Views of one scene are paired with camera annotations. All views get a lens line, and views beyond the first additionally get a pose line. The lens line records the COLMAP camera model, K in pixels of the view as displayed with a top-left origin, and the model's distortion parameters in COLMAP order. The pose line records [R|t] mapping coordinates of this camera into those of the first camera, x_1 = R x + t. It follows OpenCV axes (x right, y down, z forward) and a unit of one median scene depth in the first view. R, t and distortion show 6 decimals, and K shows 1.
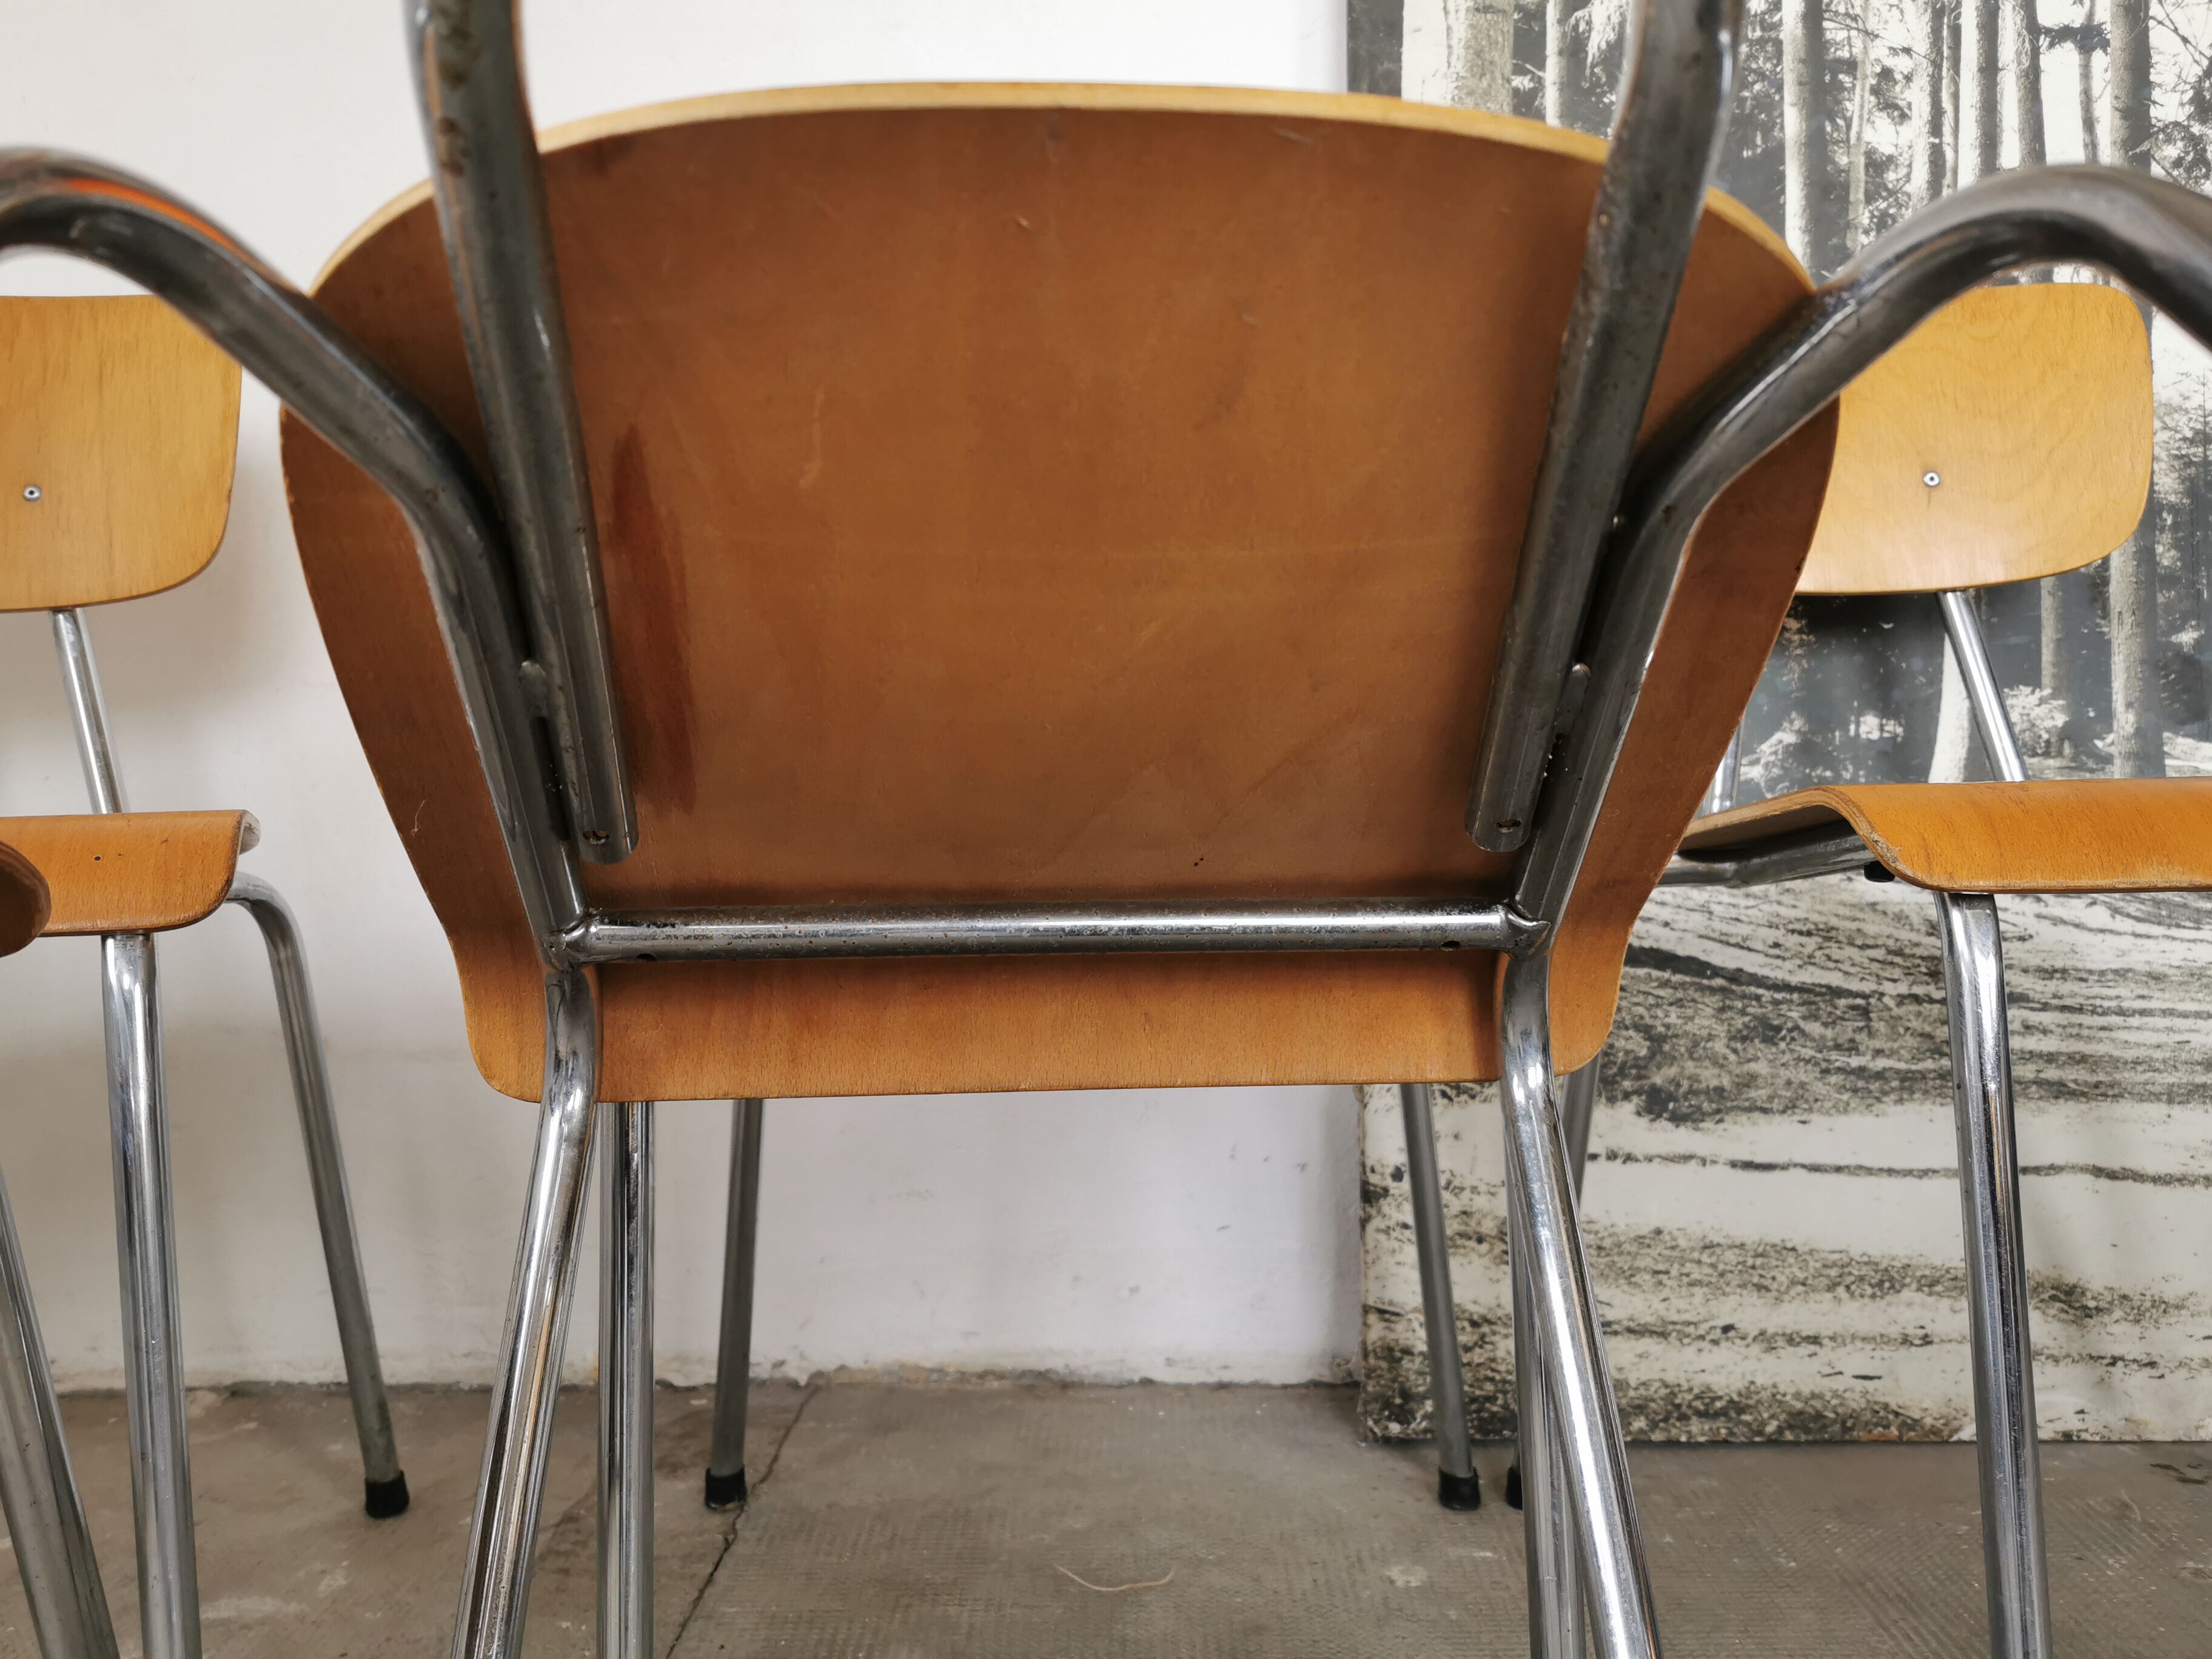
lens RADIAL K [[1717.2, 0, 1106.0], [0, 1717.2, 829.5], [0, 0, 1]] dist [0.086761, -0.146857]
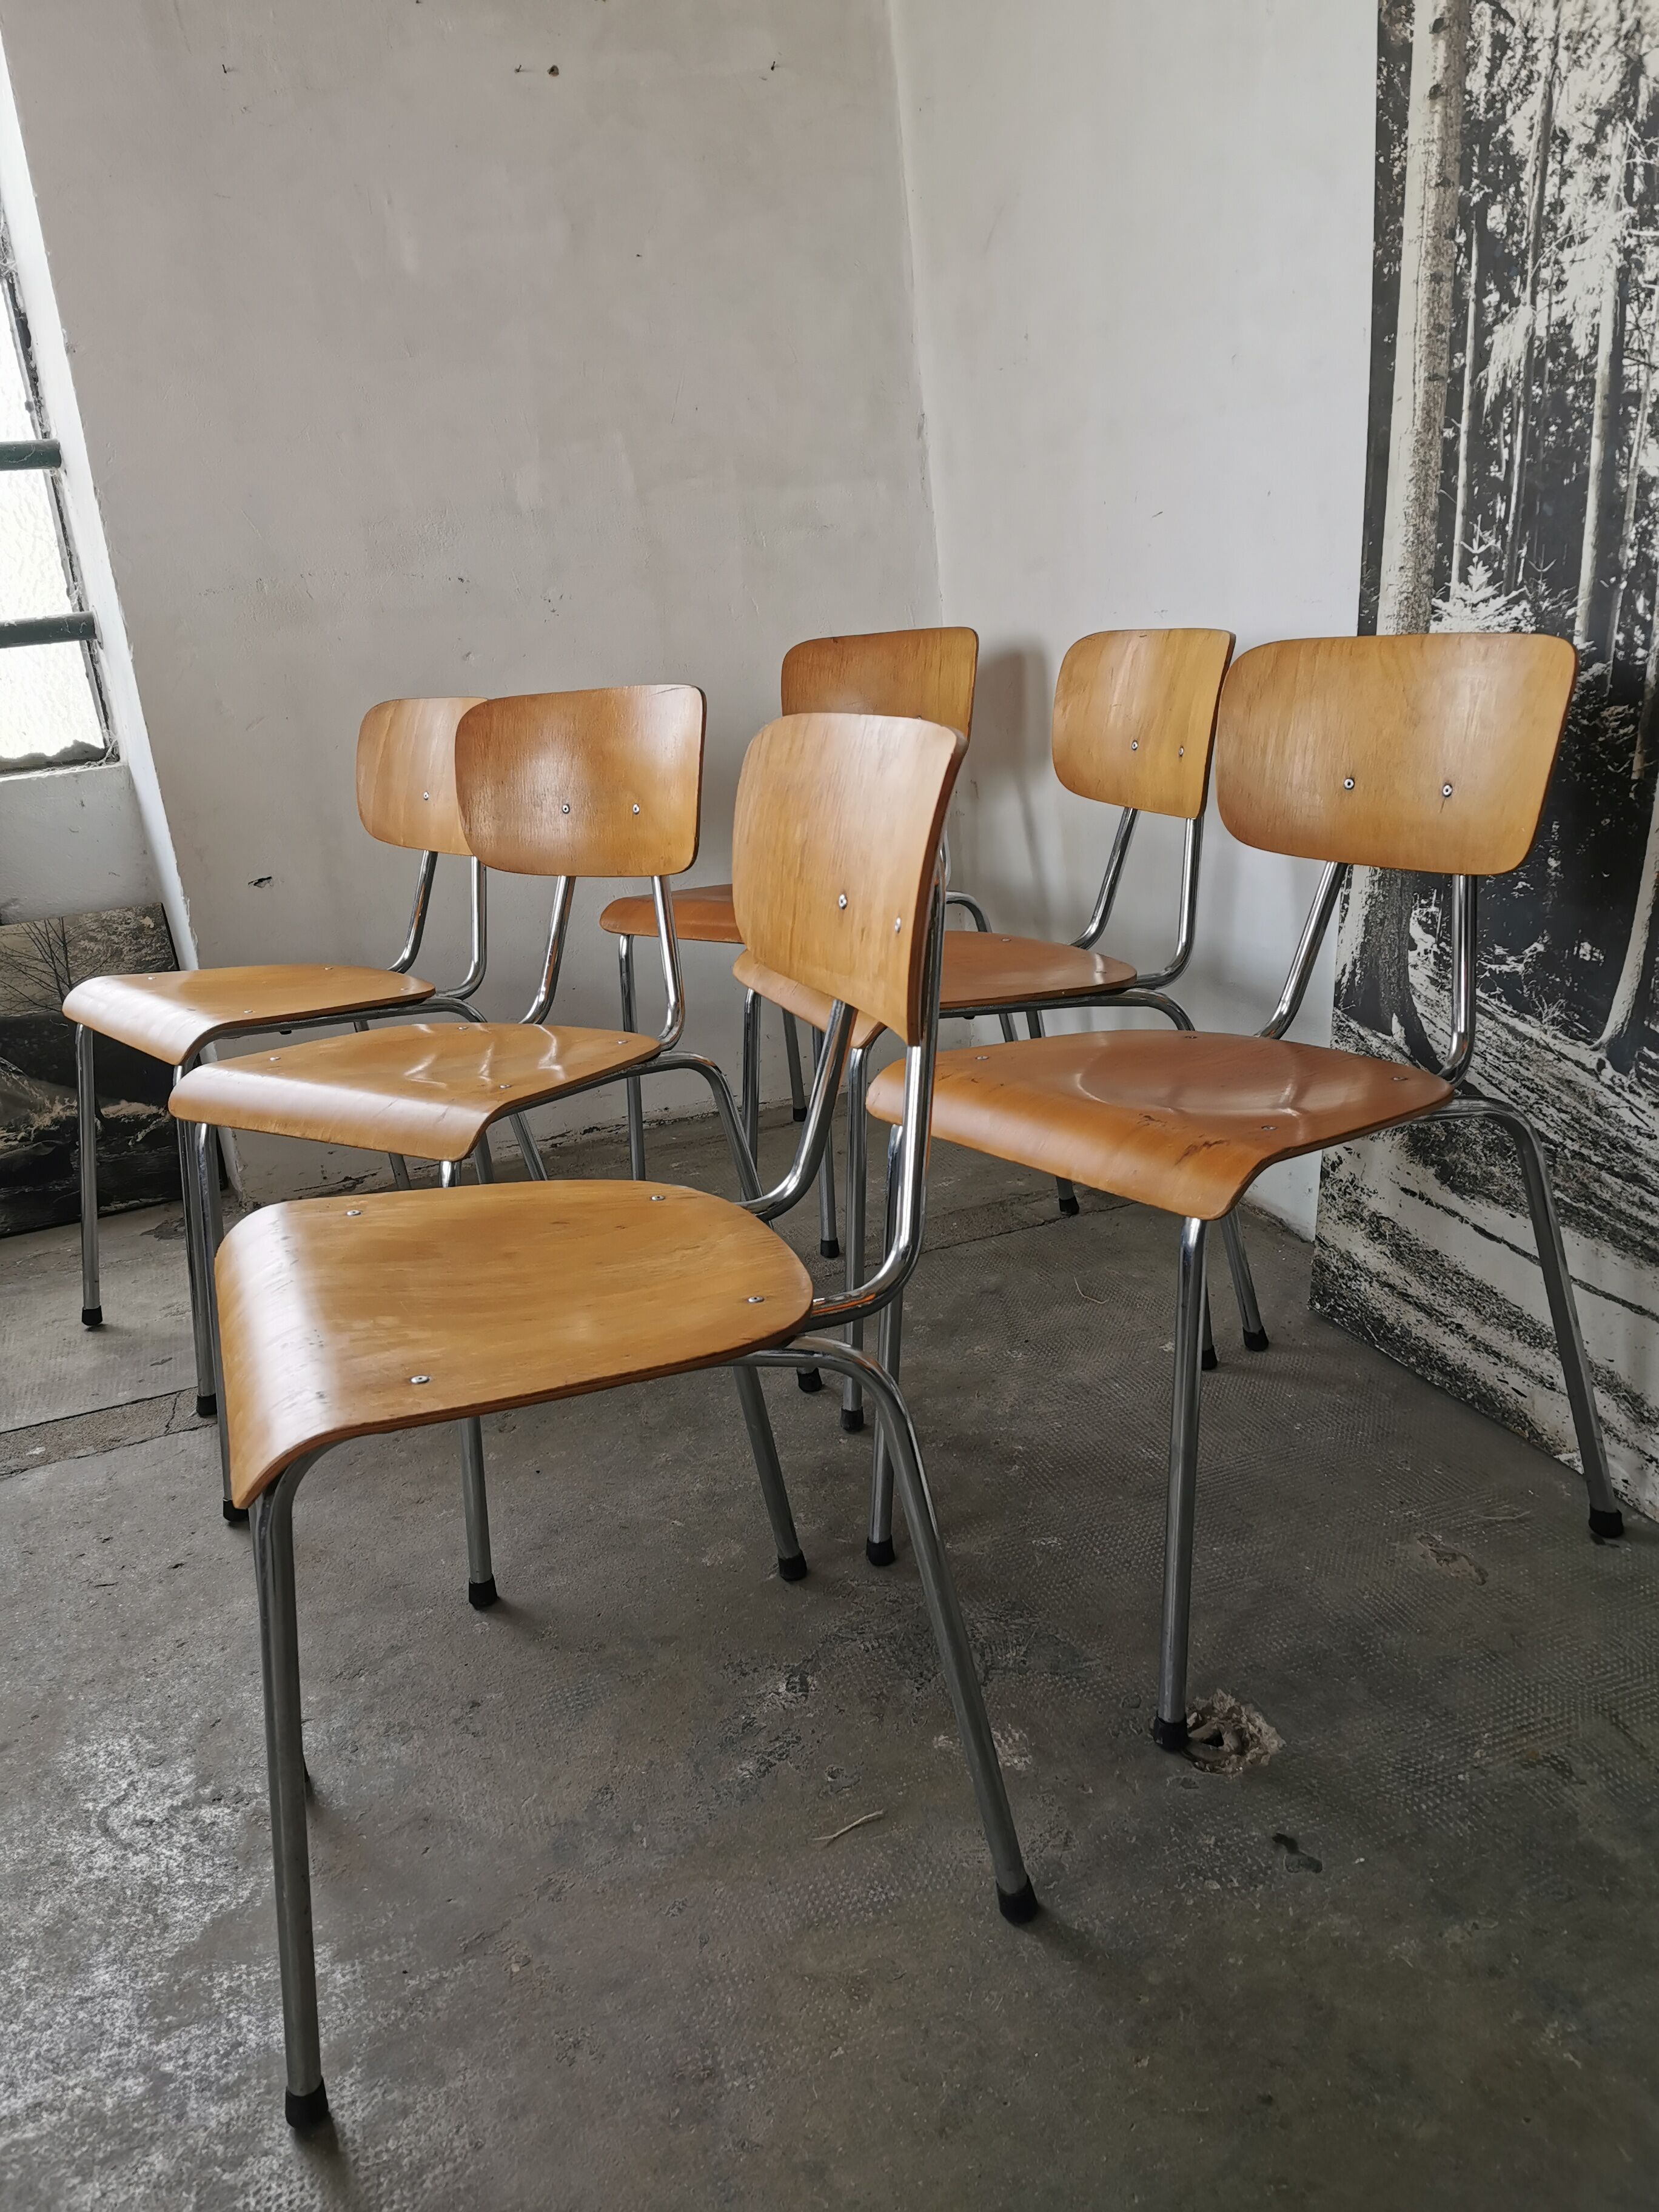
lens RADIAL K [[1693.0, 0, 817.6], [0, 1693.0, 1097.3], [0, 0, 1]] dist [0.111339, -0.175563]
pose [[0.365502, 0.260486, -0.893619, 1.416153], [0.054413, 0.952423, 0.299883, -0.374061], [0.929219, -0.158232, 0.333939, 0.018213]]
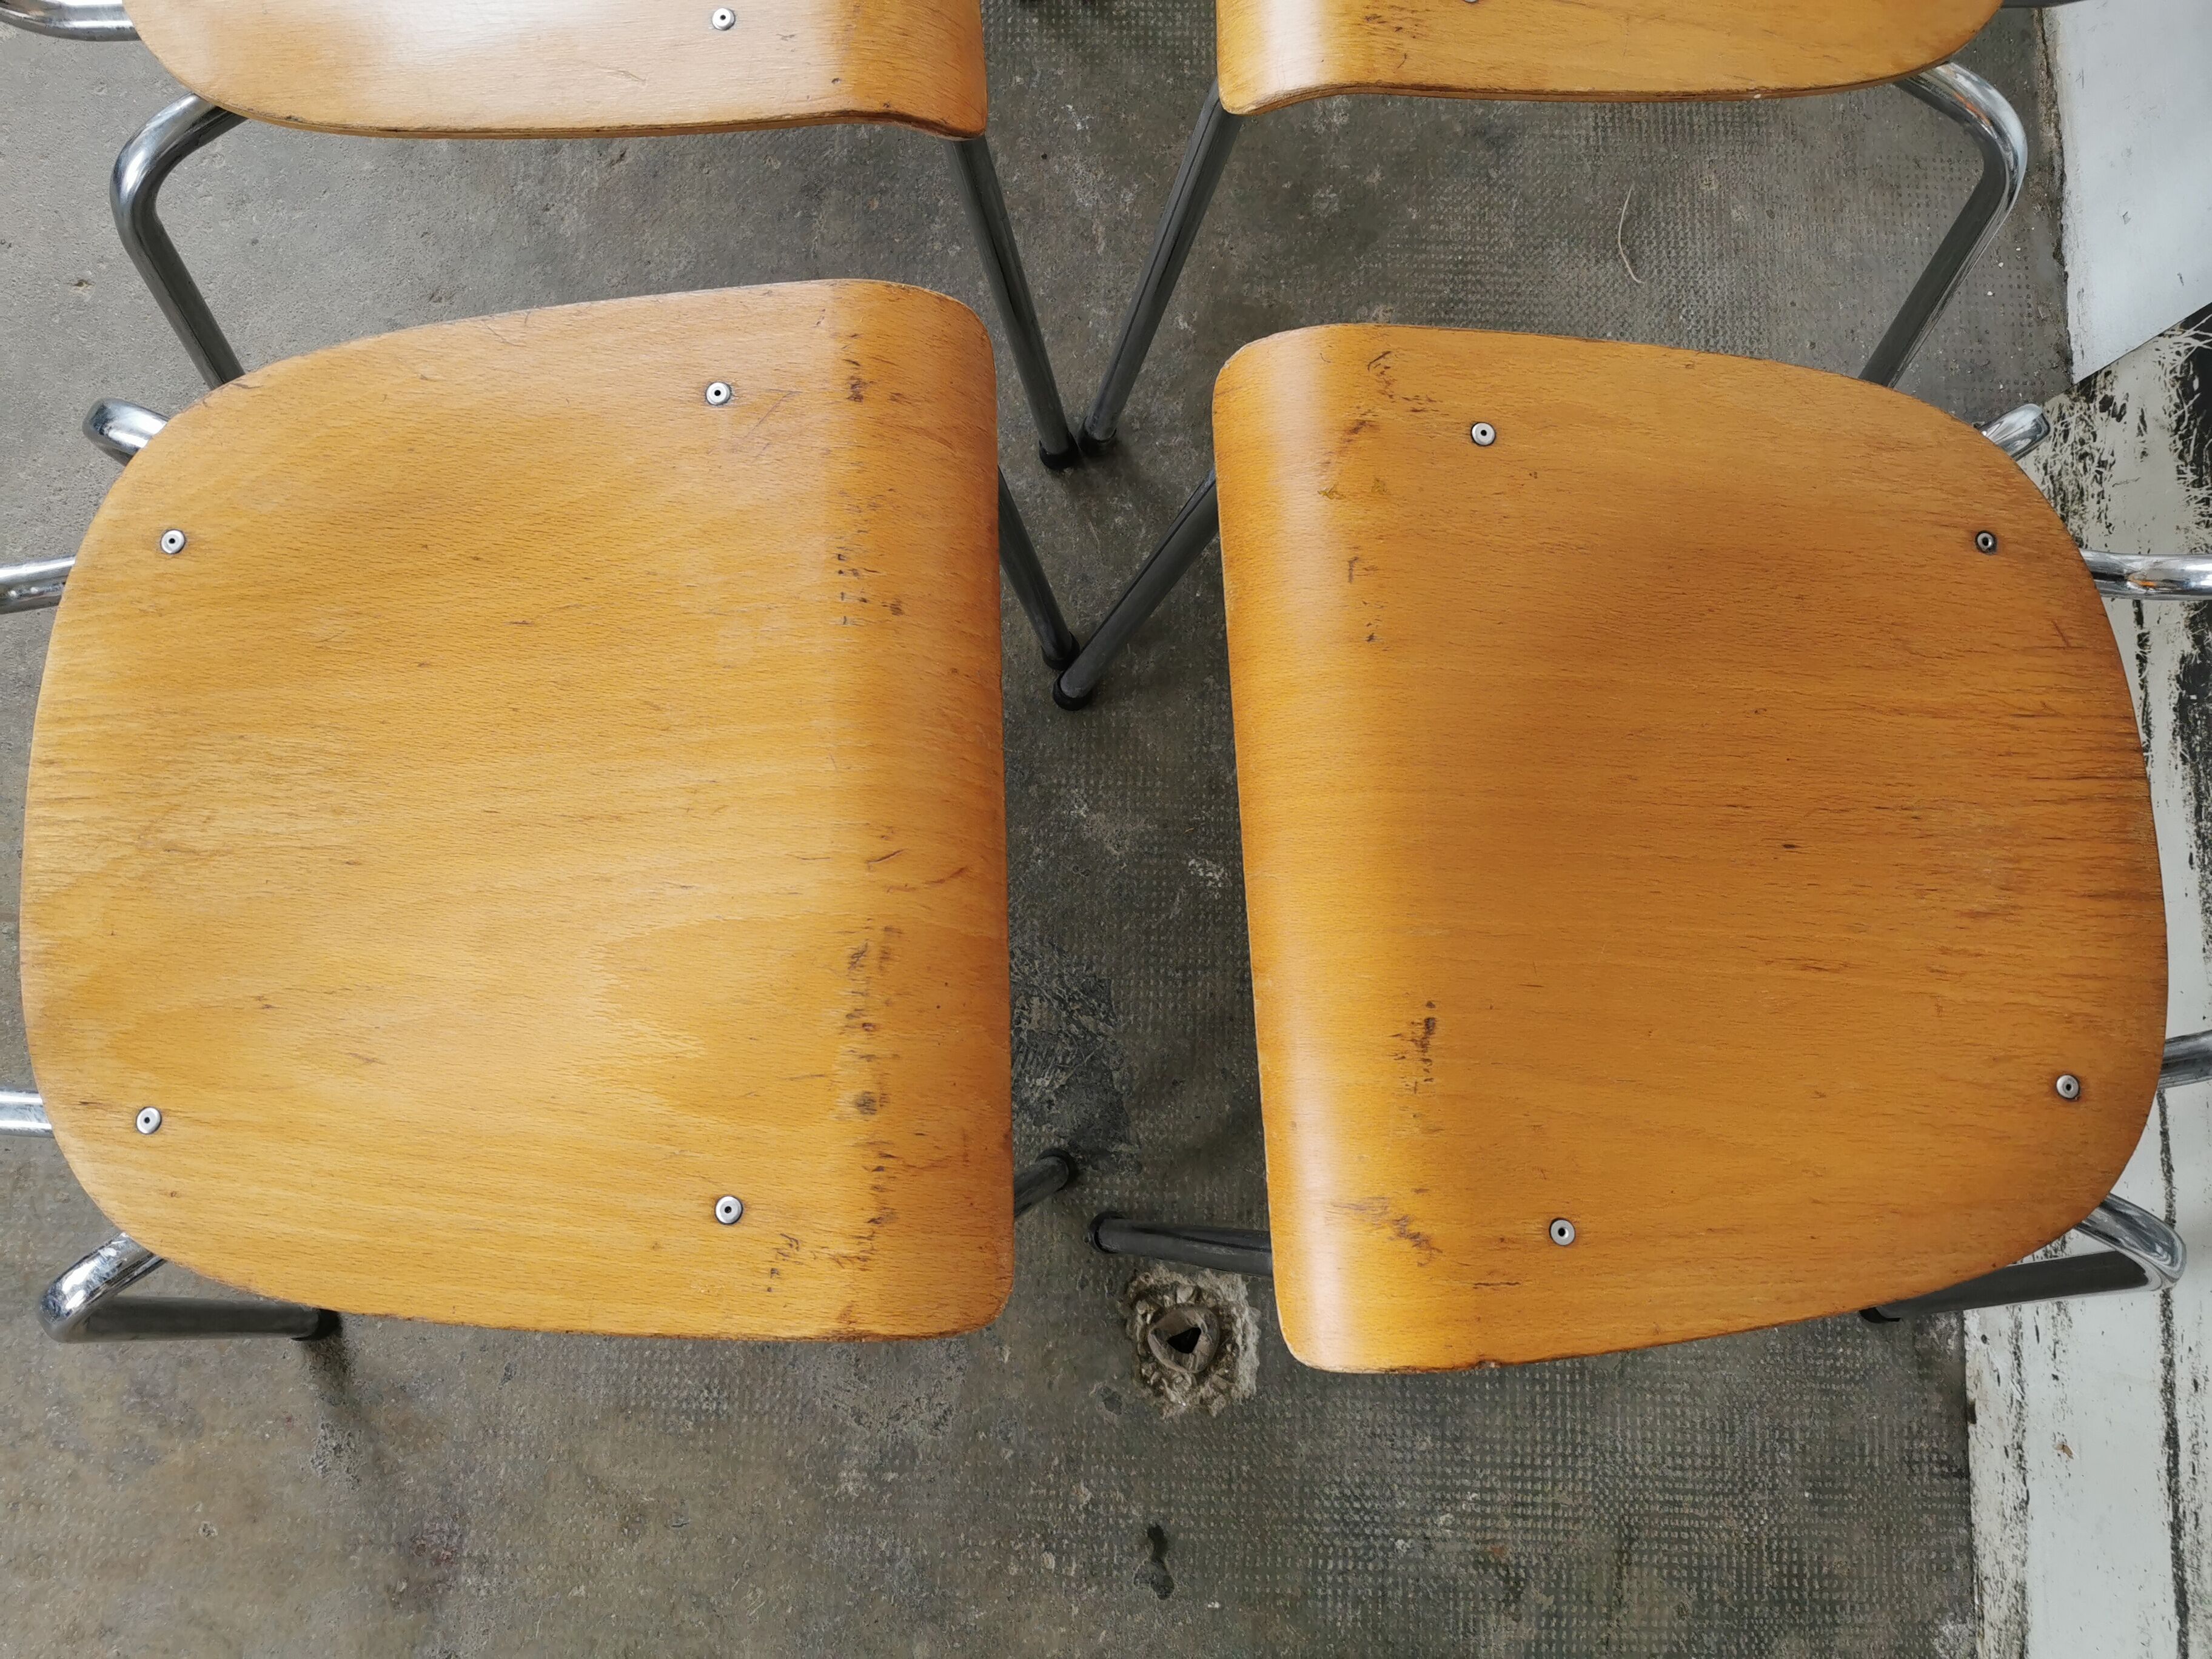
lens RADIAL K [[1715.3, 0, 1106.6], [0, 1715.3, 825.8], [0, 0, 1]] dist [0.044901, -0.060838]
pose [[0.006672, 0.987790, -0.155649, 0.502819], [-0.084661, 0.155651, 0.984177, -0.564500], [0.996387, 0.006611, 0.084666, 0.438724]]
